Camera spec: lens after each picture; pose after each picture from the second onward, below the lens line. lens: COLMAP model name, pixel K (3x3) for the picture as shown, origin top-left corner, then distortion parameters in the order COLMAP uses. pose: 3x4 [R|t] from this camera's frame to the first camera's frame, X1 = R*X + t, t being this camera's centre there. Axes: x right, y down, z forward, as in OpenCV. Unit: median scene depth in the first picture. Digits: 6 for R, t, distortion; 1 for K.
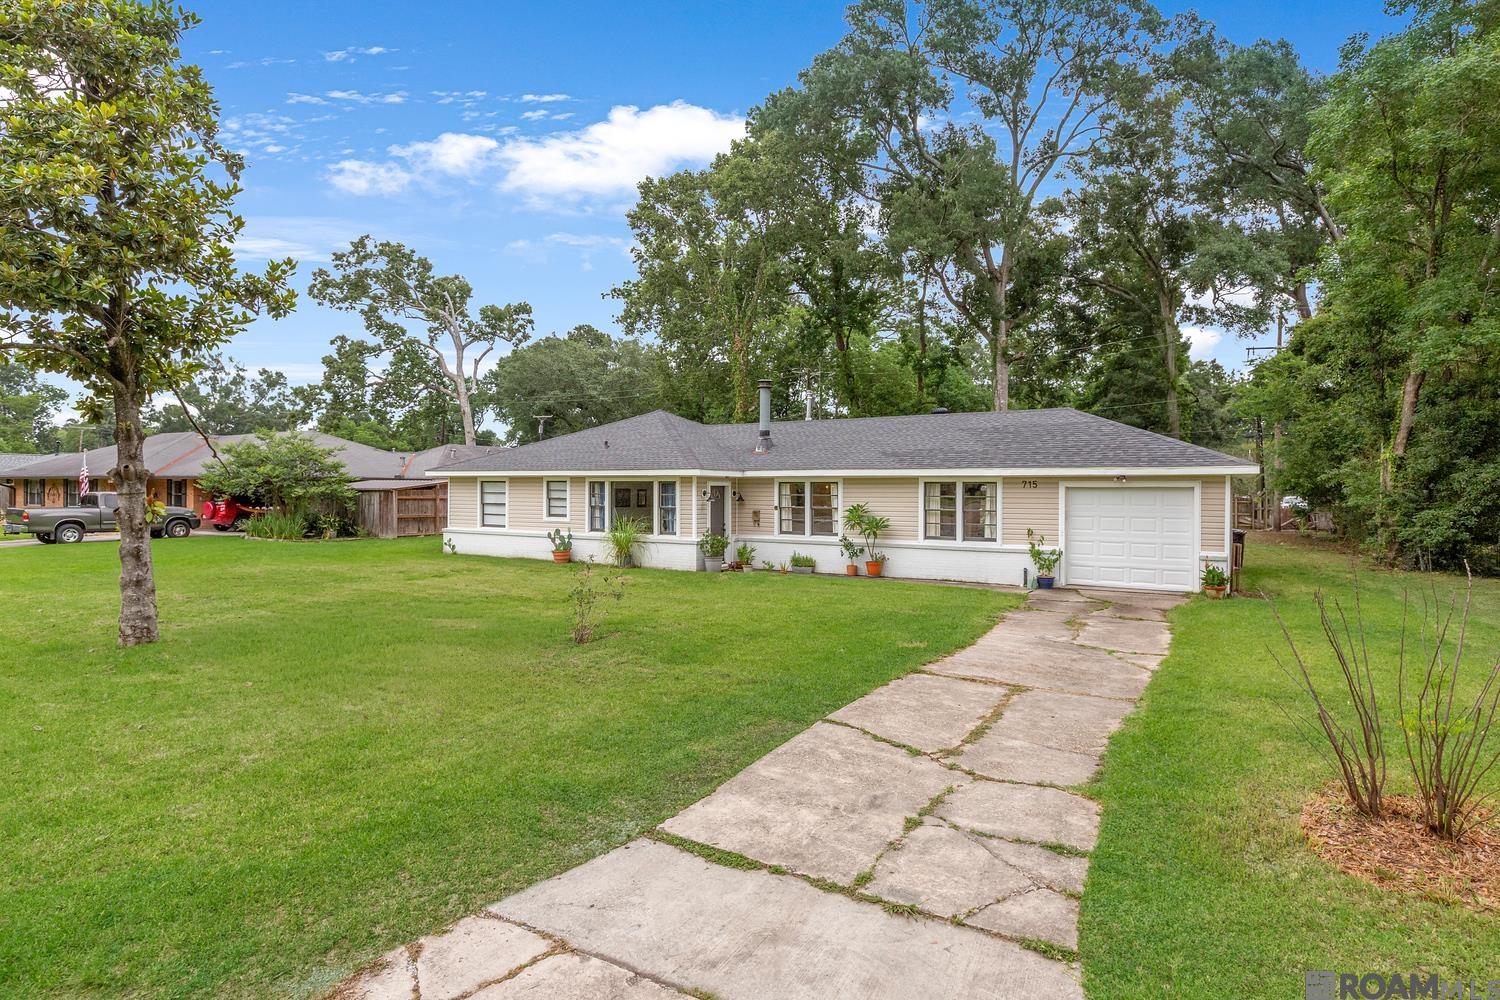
lens RADIAL K [[852.4, 0, 751.0], [0, 852.4, 497.7], [0, 0, 1]] dist [0.000627, -0.000046]
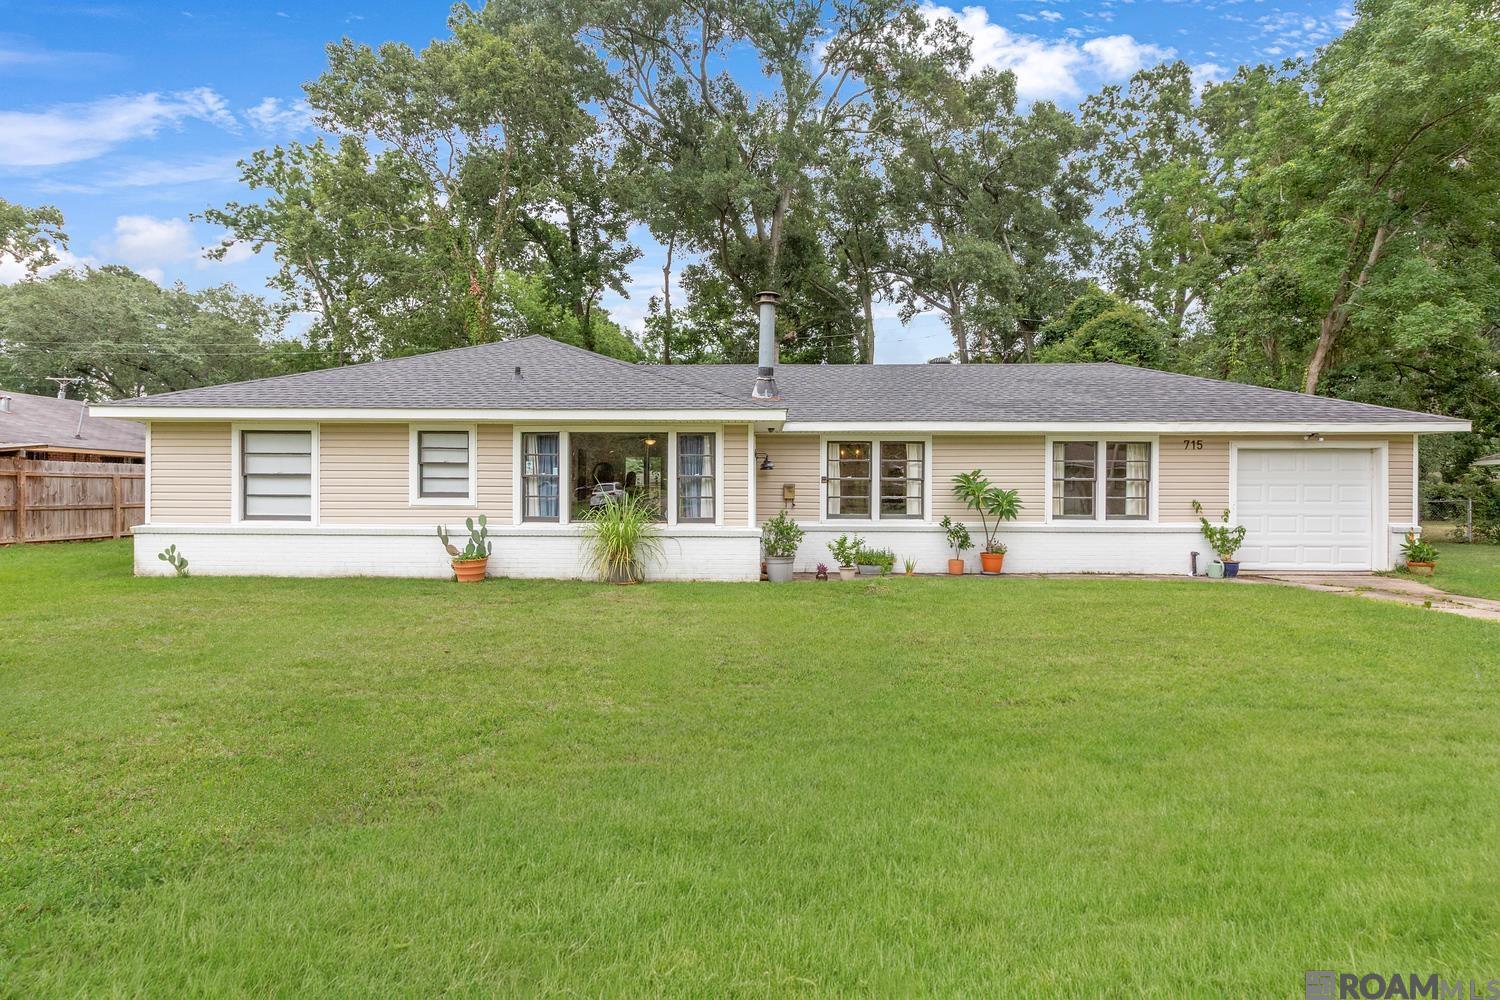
lens RADIAL K [[786.6, 0, 748.4], [0, 786.6, 500.6], [0, 0, 1]] dist [0.004506, 0.001034]
pose [[0.860842, -0.010036, 0.508773, -0.338366], [0.007177, 0.999946, 0.007581, 0.023815], [-0.508822, -0.002875, 0.860867, 0.509844]]
